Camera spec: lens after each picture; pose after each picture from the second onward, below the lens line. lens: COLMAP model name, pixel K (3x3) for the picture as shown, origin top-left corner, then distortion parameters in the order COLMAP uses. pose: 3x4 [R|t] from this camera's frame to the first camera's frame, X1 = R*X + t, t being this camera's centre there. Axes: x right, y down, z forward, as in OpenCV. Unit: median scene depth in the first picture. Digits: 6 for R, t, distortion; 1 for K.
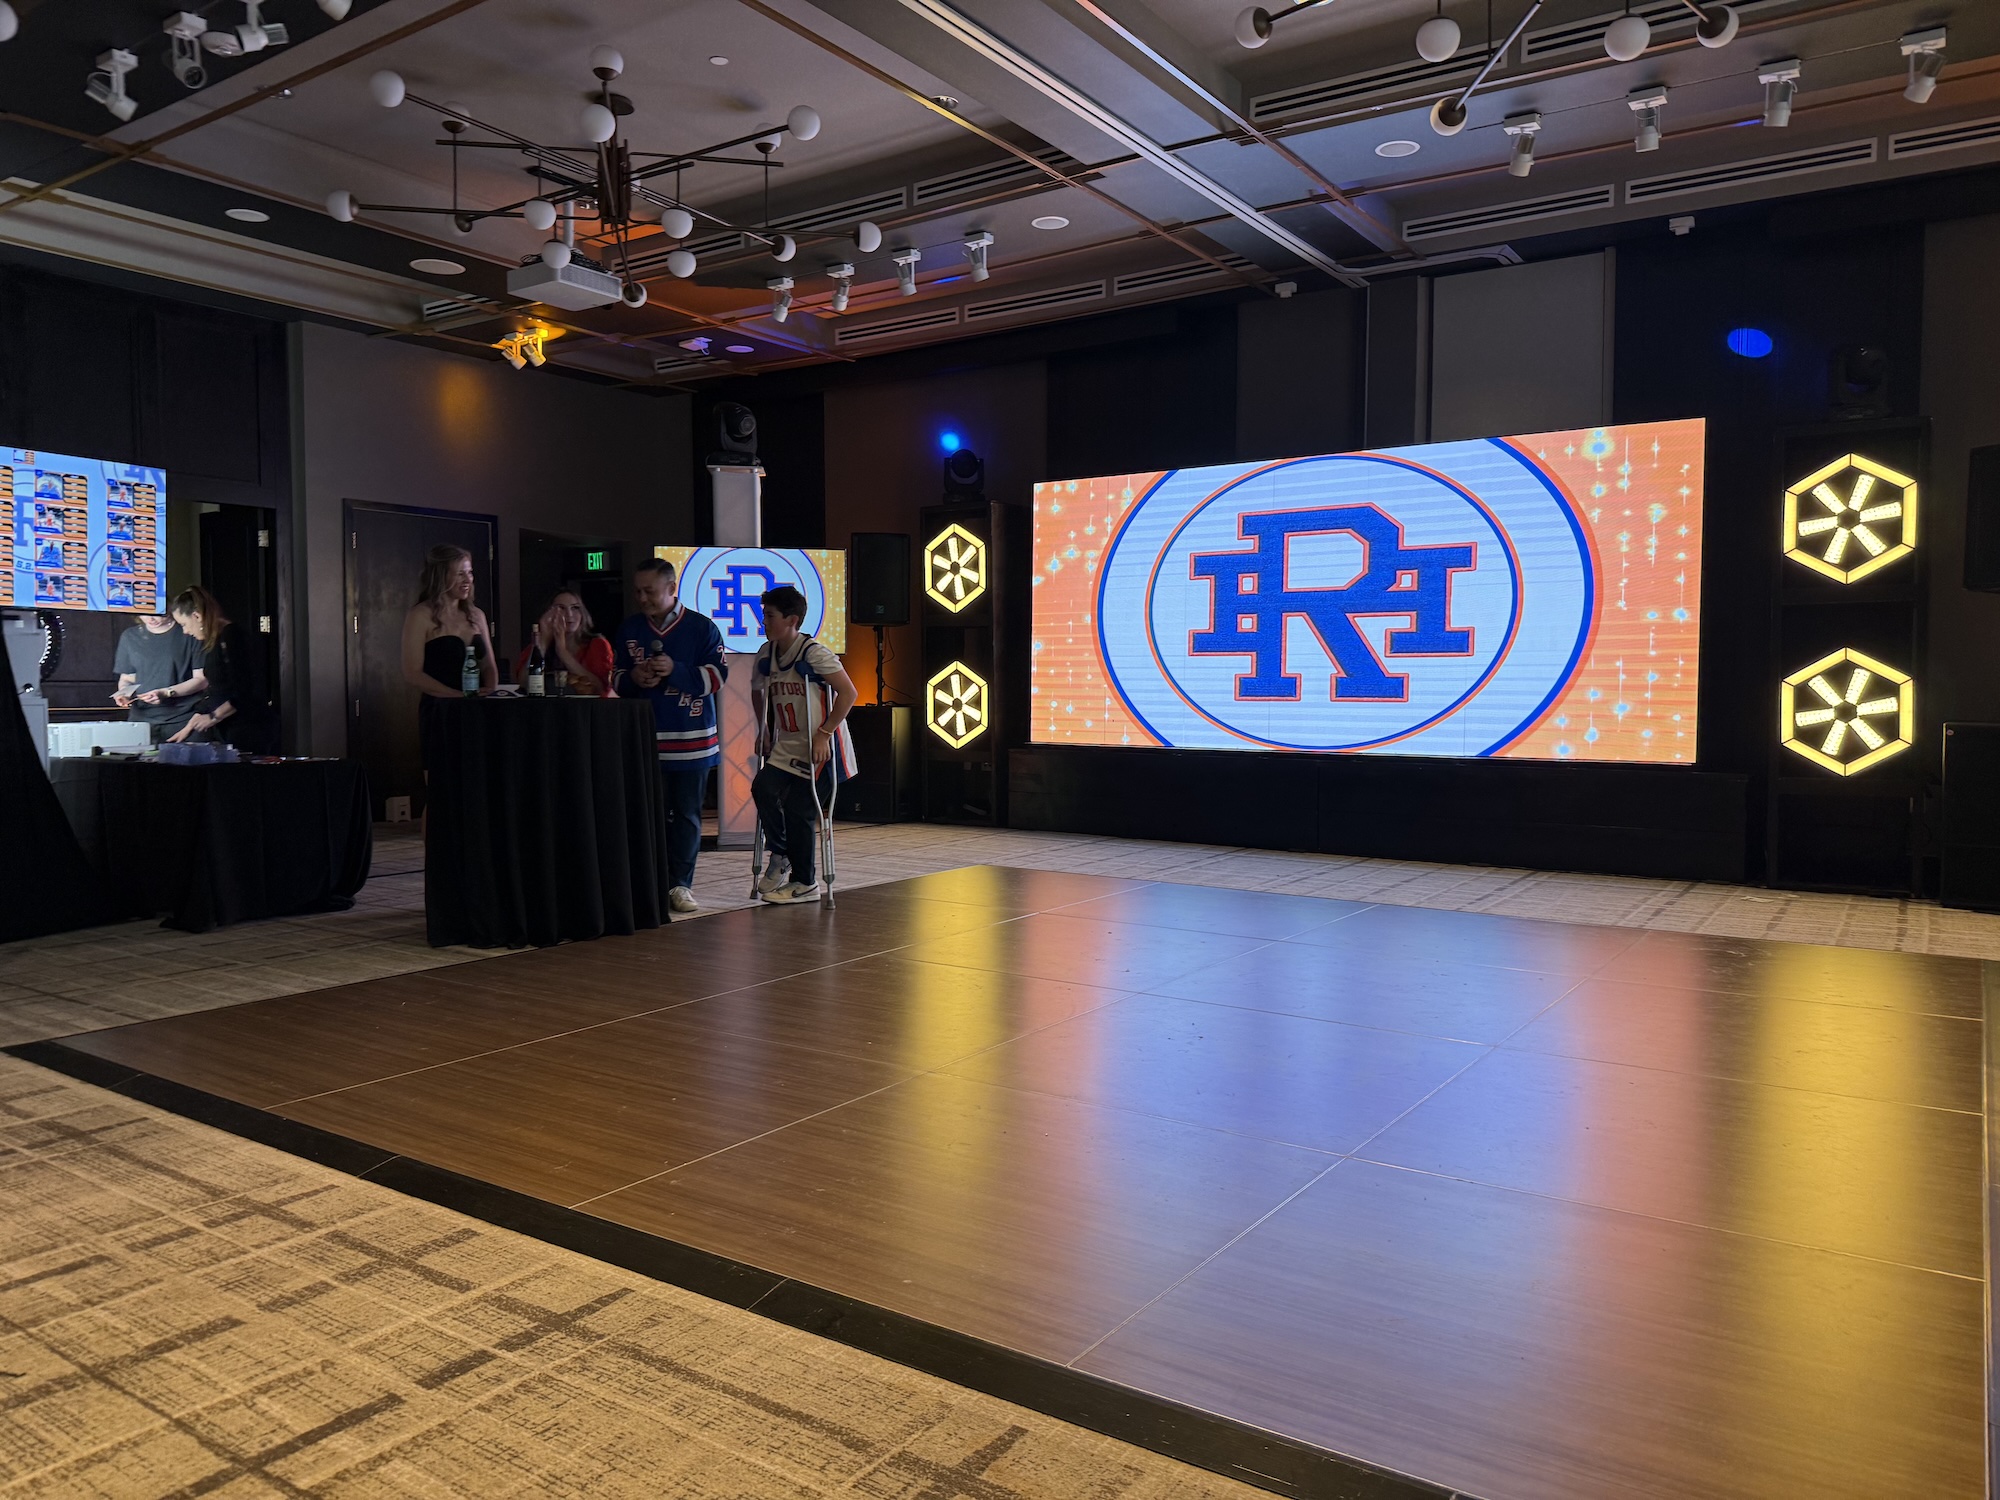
lens RADIAL K [[1421.2, 0, 1013.5], [0, 1421.2, 753.1], [0, 0, 1]] dist [0.010843, -0.016901]
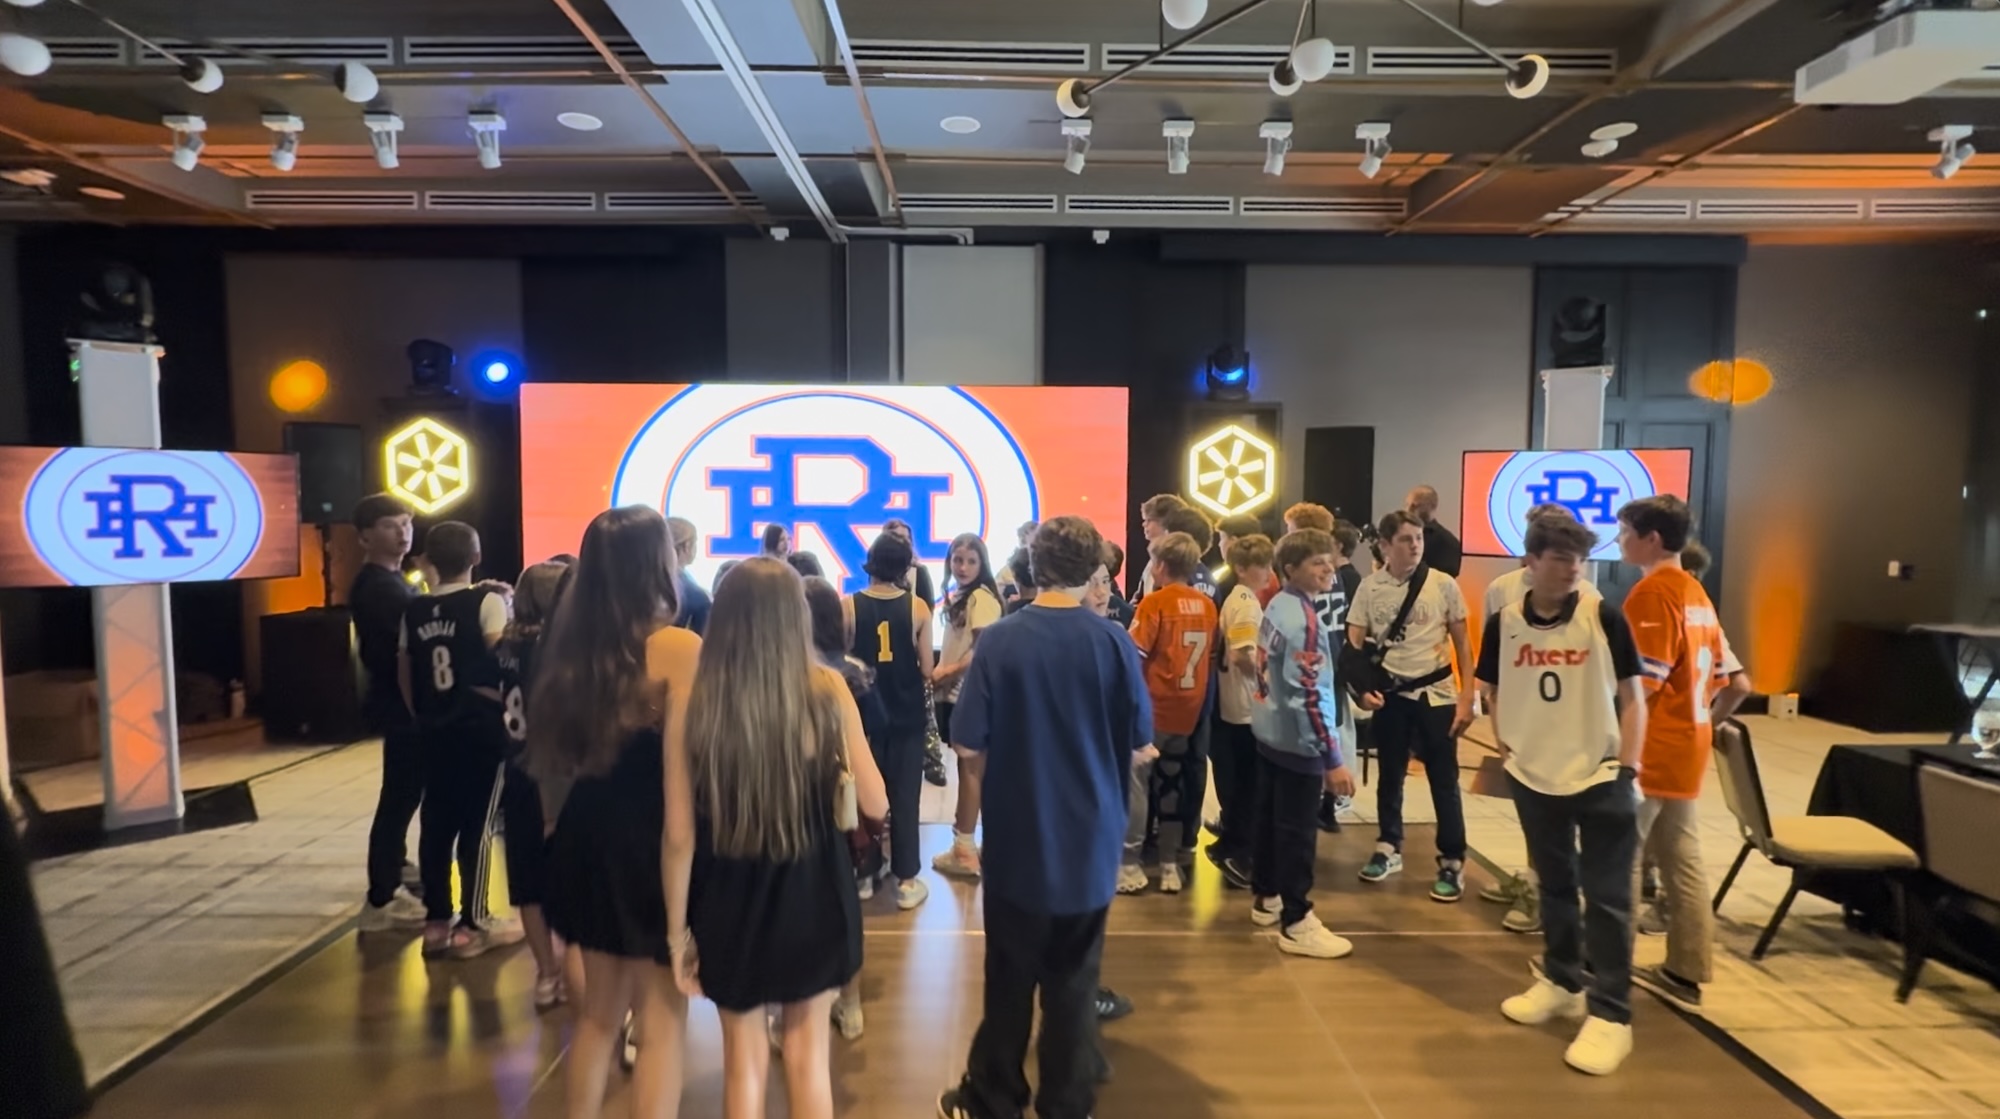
lens RADIAL K [[927.0, 0, 993.8], [0, 927.0, 551.3], [0, 0, 1]] dist [0.003322, -0.001058]
pose [[0.831089, -0.024452, 0.555602, -0.083956], [0.019239, 0.999699, 0.015218, -0.088377], [-0.555807, -0.001958, 0.831309, 0.316601]]
